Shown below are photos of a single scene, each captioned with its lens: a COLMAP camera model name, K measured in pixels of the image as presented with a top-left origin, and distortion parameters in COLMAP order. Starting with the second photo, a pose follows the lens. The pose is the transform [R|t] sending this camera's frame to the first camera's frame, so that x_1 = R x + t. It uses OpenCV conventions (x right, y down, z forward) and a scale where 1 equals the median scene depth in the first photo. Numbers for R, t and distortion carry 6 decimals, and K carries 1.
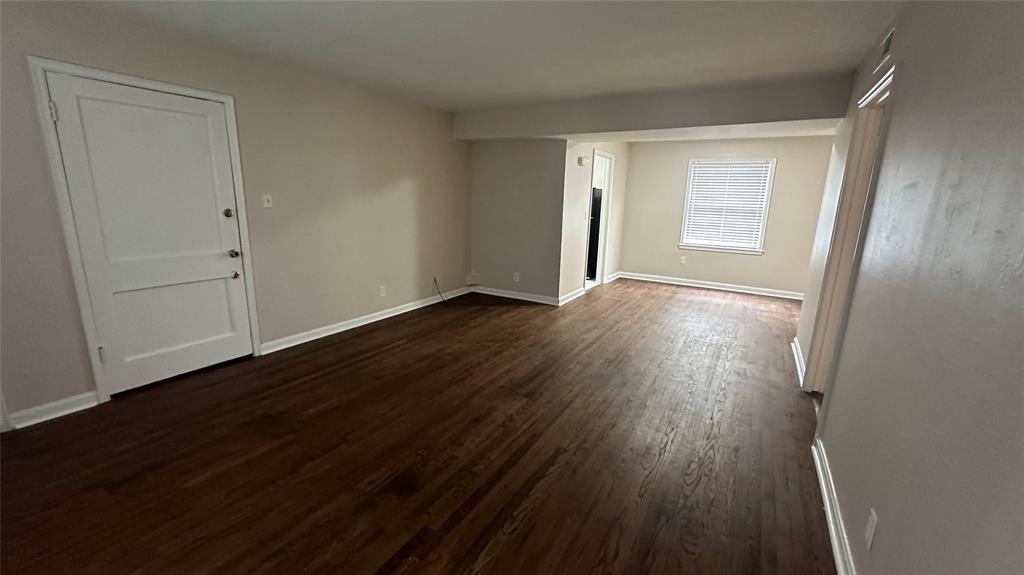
lens RADIAL K [[406.1, 0, 512.5], [0, 406.1, 284.1], [0, 0, 1]] dist [0.003859, 0.000188]
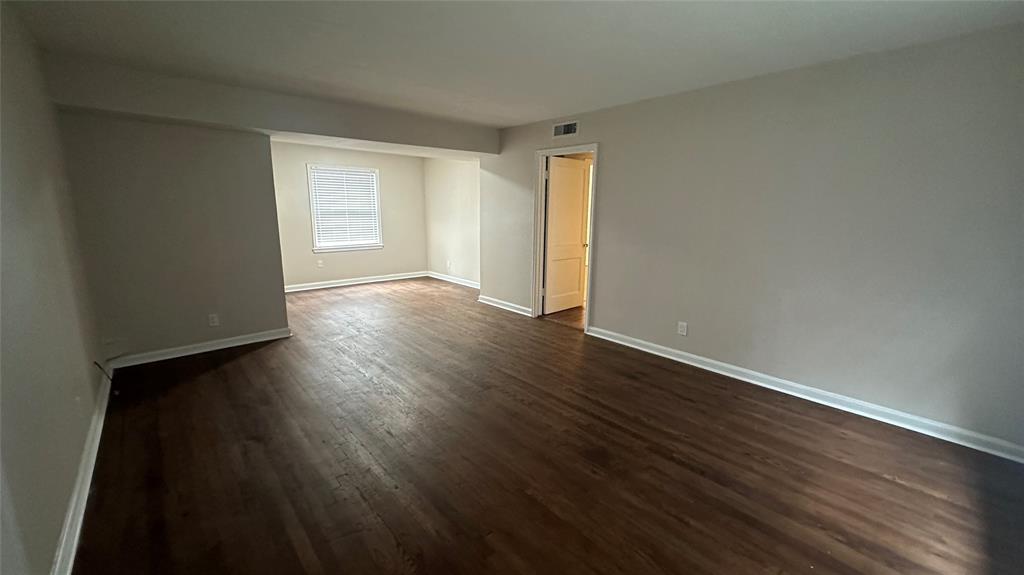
lens RADIAL K [[406.1, 0, 509.1], [0, 406.1, 289.9], [0, 0, 1]] dist [0.003859, 0.000188]
pose [[0.314855, -0.218441, 0.923661, -0.424227], [0.203085, 0.966123, 0.159256, -0.068279], [-0.927159, 0.137439, 0.348550, 0.242178]]
